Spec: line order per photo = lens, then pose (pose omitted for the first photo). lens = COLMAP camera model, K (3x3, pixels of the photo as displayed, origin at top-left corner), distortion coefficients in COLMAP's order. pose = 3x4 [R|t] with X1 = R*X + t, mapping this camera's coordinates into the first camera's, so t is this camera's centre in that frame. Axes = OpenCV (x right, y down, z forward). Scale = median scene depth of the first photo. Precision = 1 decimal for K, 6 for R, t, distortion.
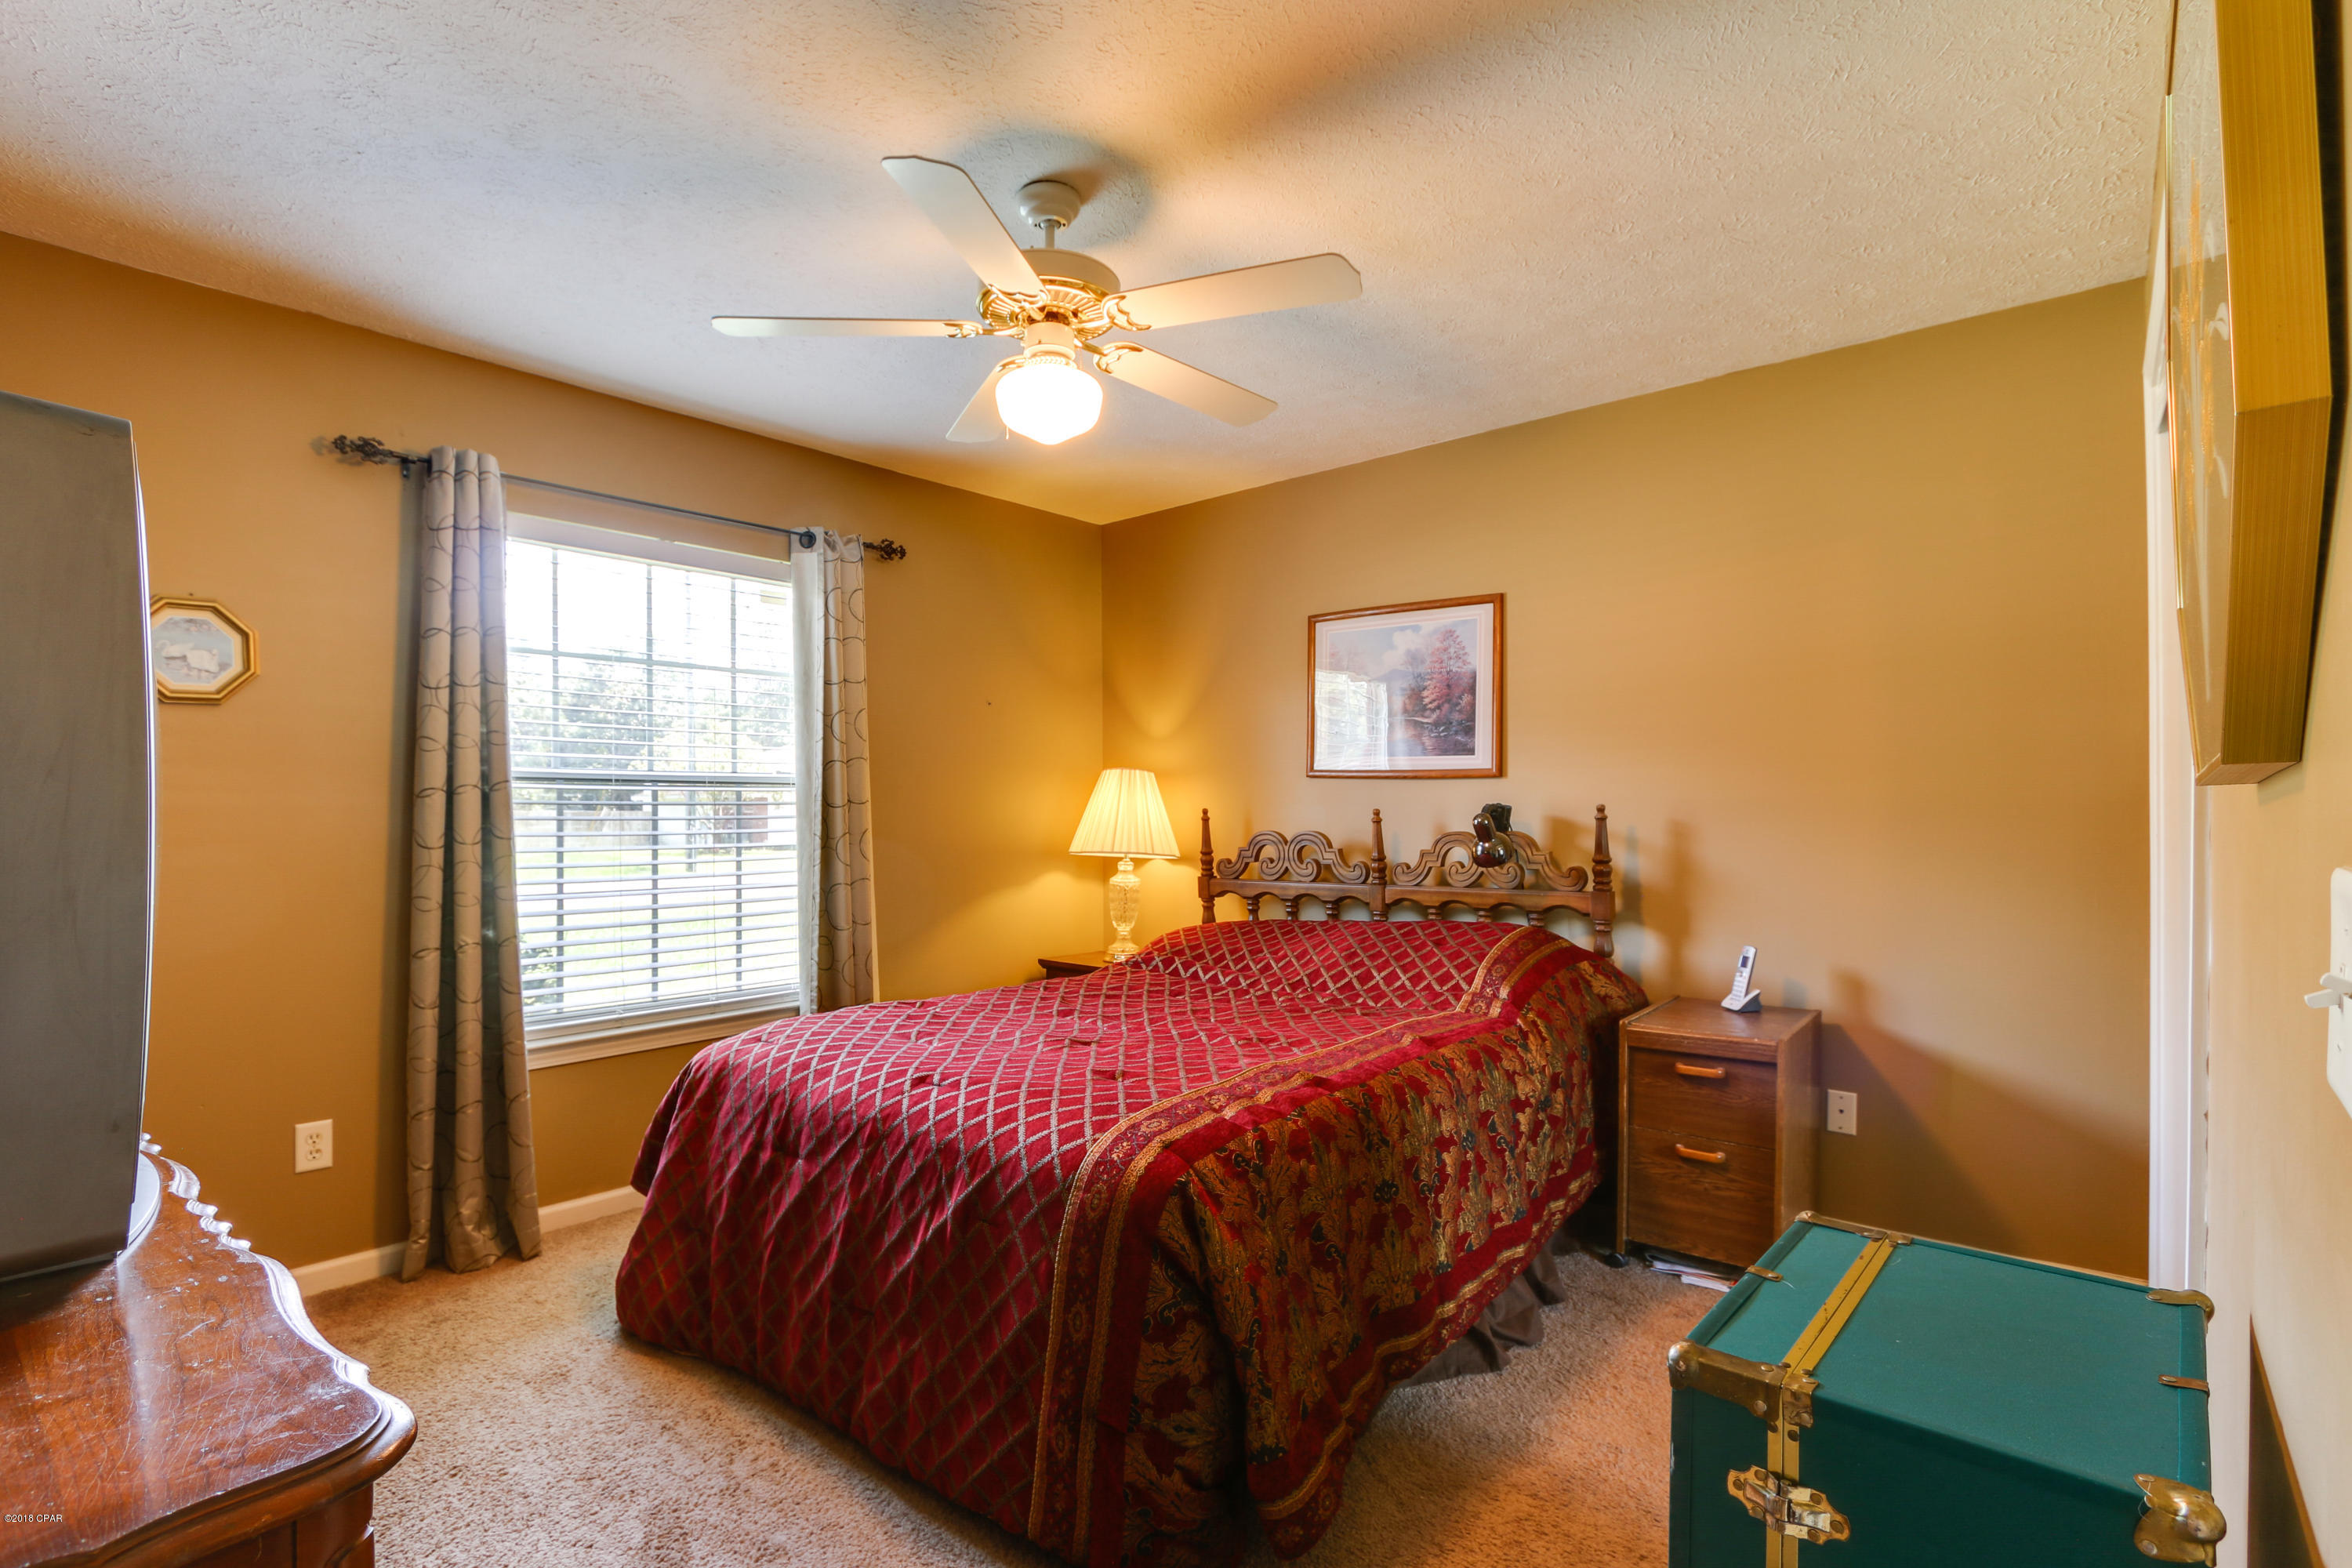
lens RADIAL K [[1090.6, 0, 1166.7], [0, 1090.6, 833.7], [0, 0, 1]] dist [-0.019992, 0.000910]
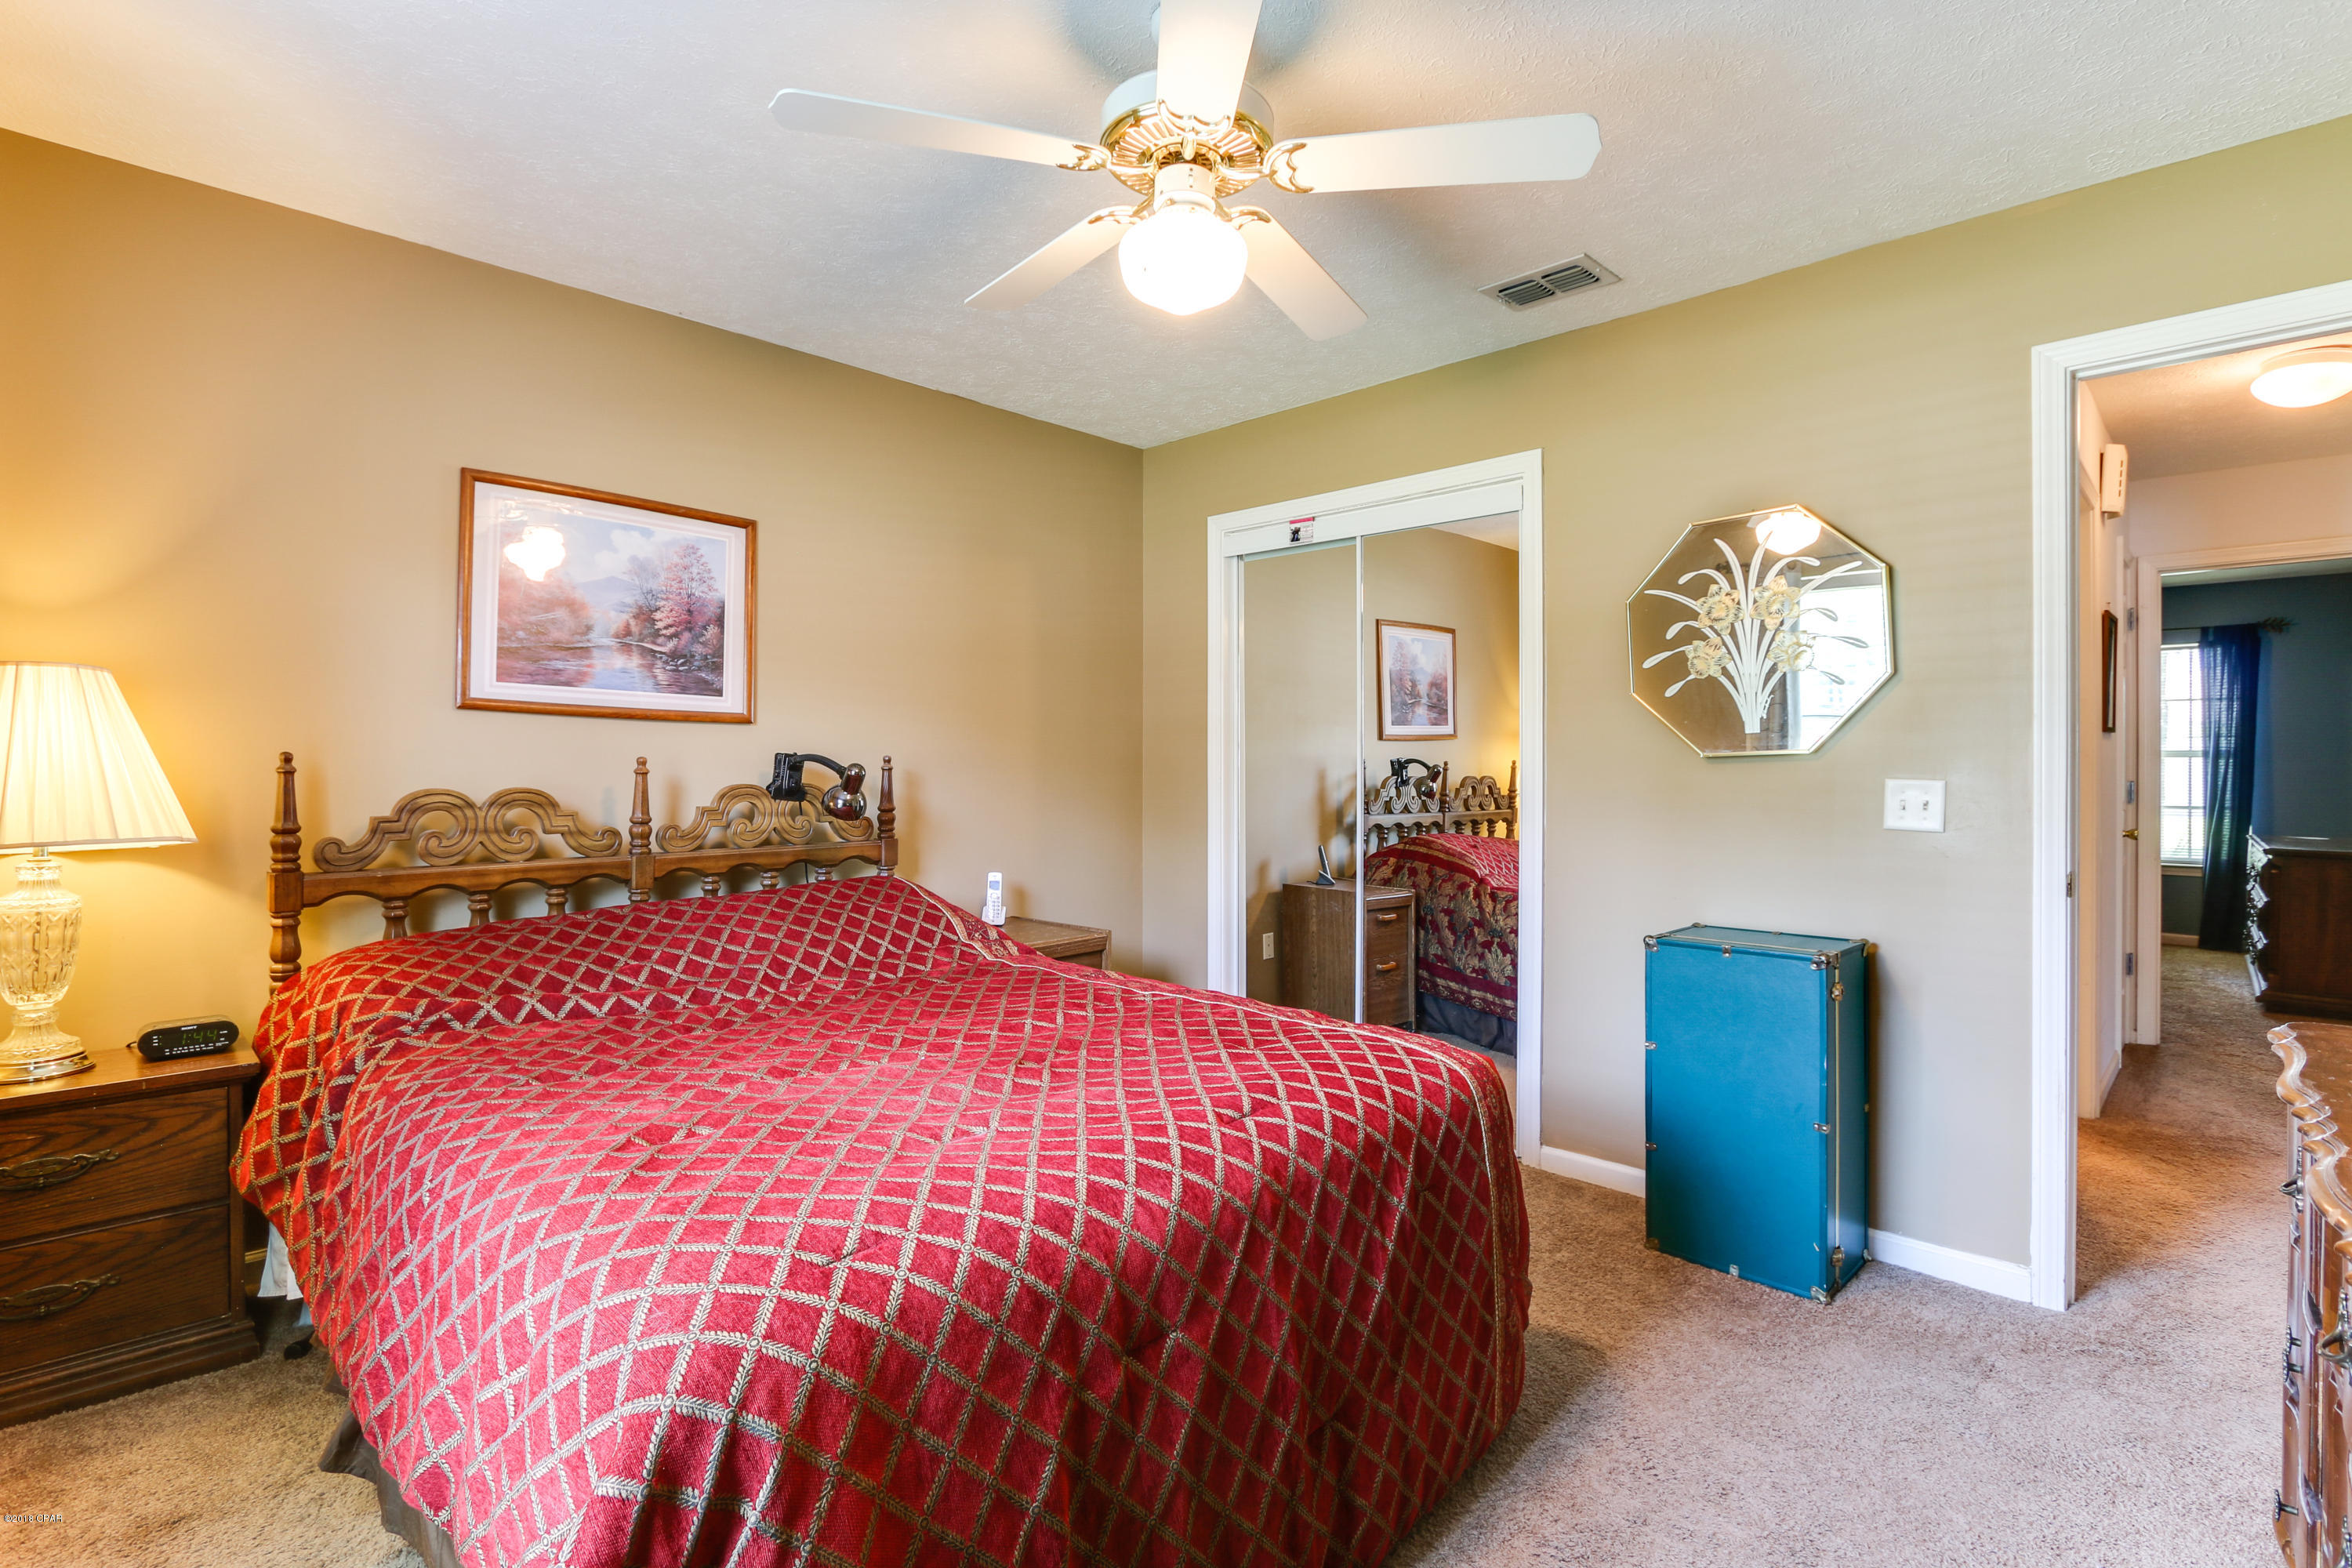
lens RADIAL K [[1111.0, 0, 1176.0], [0, 1111.0, 784.0], [0, 0, 1]] dist [-0.016090, 0.000682]
pose [[0.054111, -0.013811, 0.998439, -0.572137], [0.014750, 0.999806, 0.013030, -0.008469], [-0.998426, 0.014022, 0.054305, 0.577870]]
